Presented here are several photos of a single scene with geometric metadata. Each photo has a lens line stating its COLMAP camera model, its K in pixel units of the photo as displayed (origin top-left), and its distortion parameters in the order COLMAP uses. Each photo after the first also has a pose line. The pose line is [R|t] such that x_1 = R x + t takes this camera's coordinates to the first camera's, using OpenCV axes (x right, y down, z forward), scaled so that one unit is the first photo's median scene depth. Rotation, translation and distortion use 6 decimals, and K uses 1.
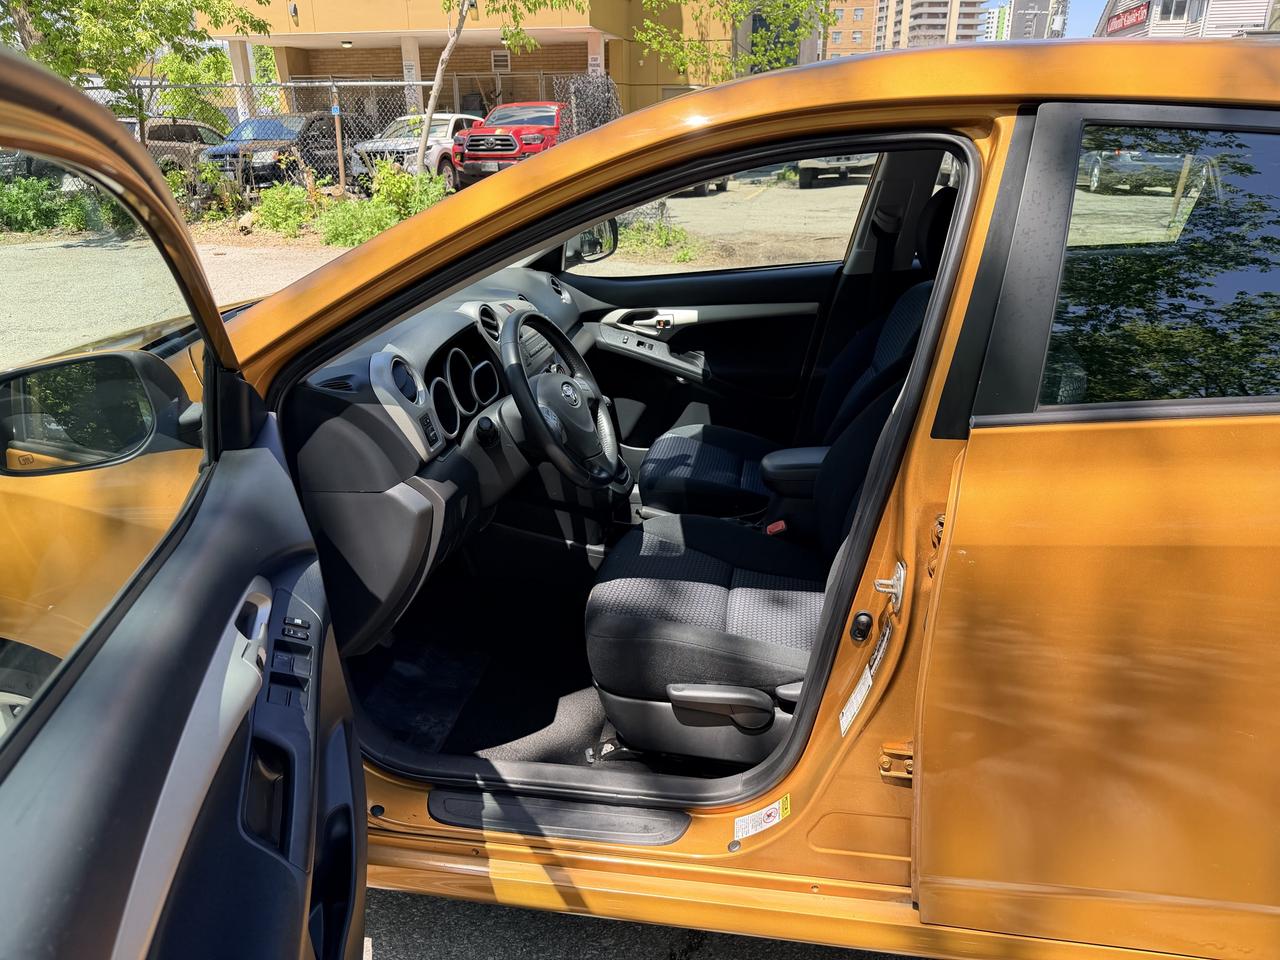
lens RADIAL K [[928.5, 0, 634.4], [0, 928.5, 470.1], [0, 0, 1]] dist [0.028799, -0.035176]
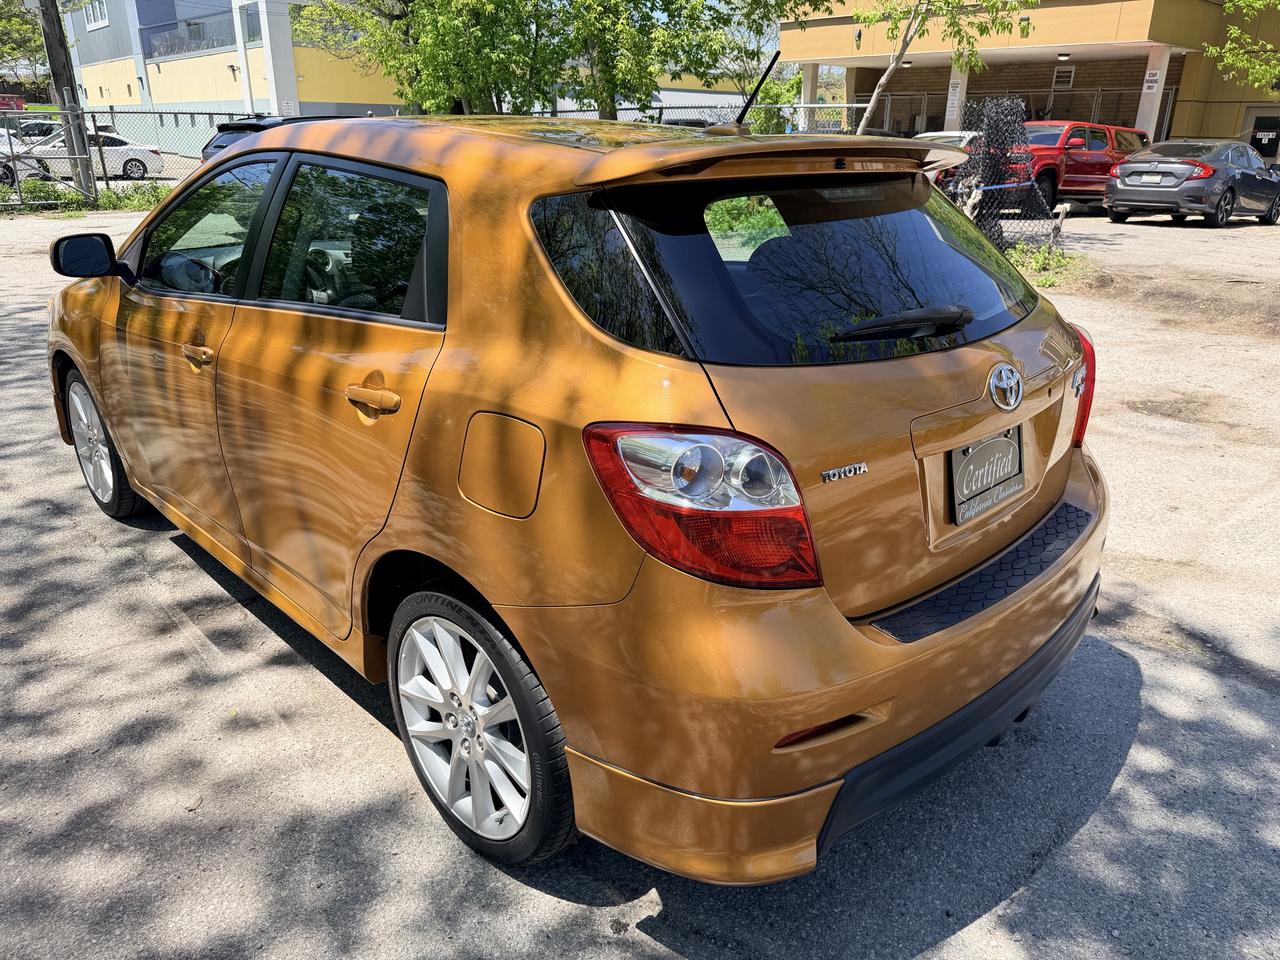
lens RADIAL K [[928.5, 0, 644.1], [0, 928.5, 471.4], [0, 0, 1]] dist [0.028799, -0.035176]
pose [[0.799644, 0.223849, -0.557190, 0.161667], [-0.228599, 0.971529, 0.062238, -0.001817], [0.555258, 0.077605, 0.828049, -0.014953]]
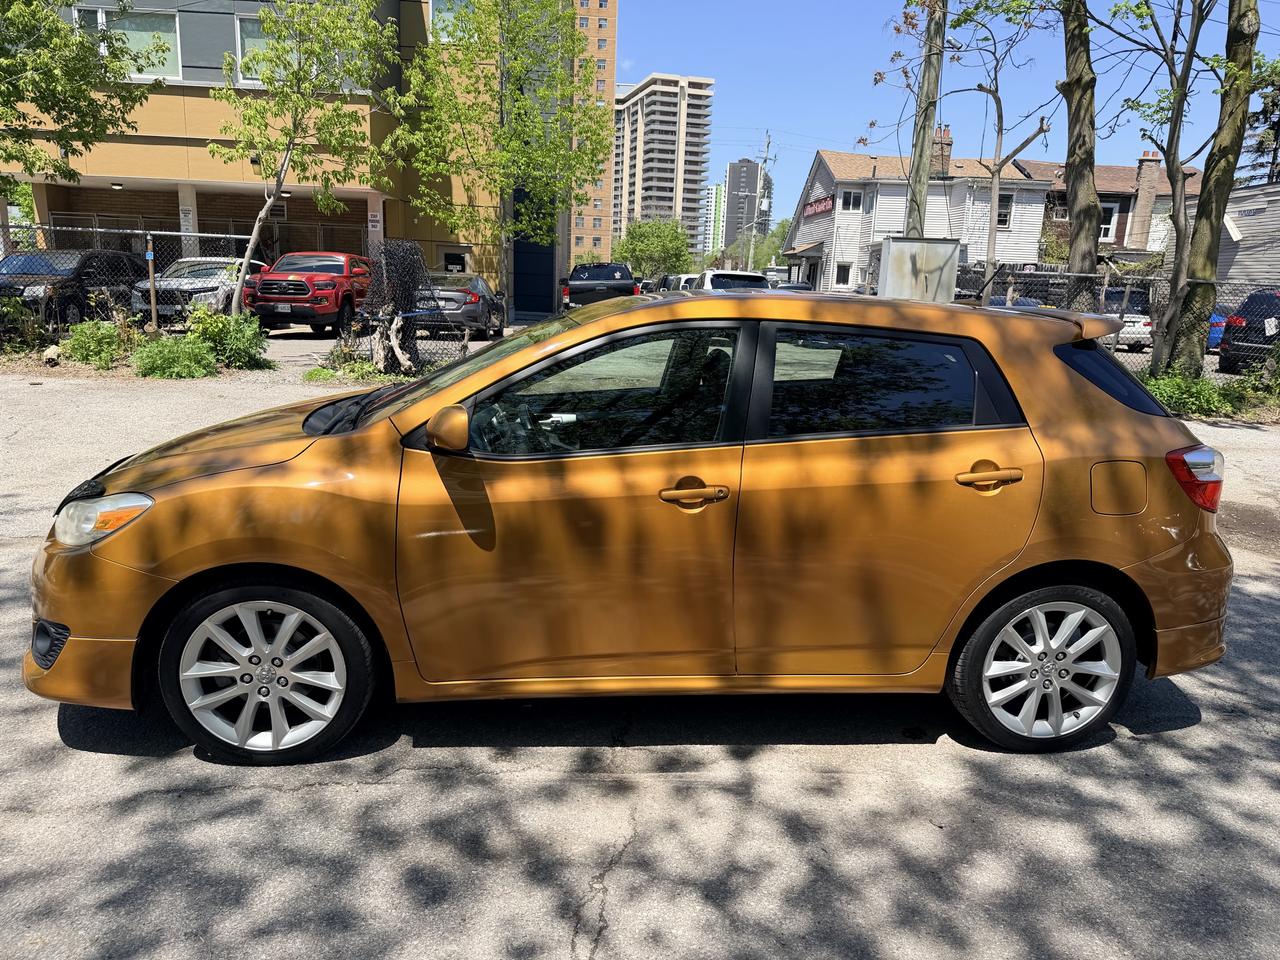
lens RADIAL K [[928.5, 0, 638.6], [0, 928.5, 484.2], [0, 0, 1]] dist [0.028799, -0.035176]
pose [[0.964482, -0.013580, 0.263799, -0.037183], [0.048168, 0.990975, -0.125093, 0.023723], [-0.259719, 0.133357, 0.956432, -0.088094]]
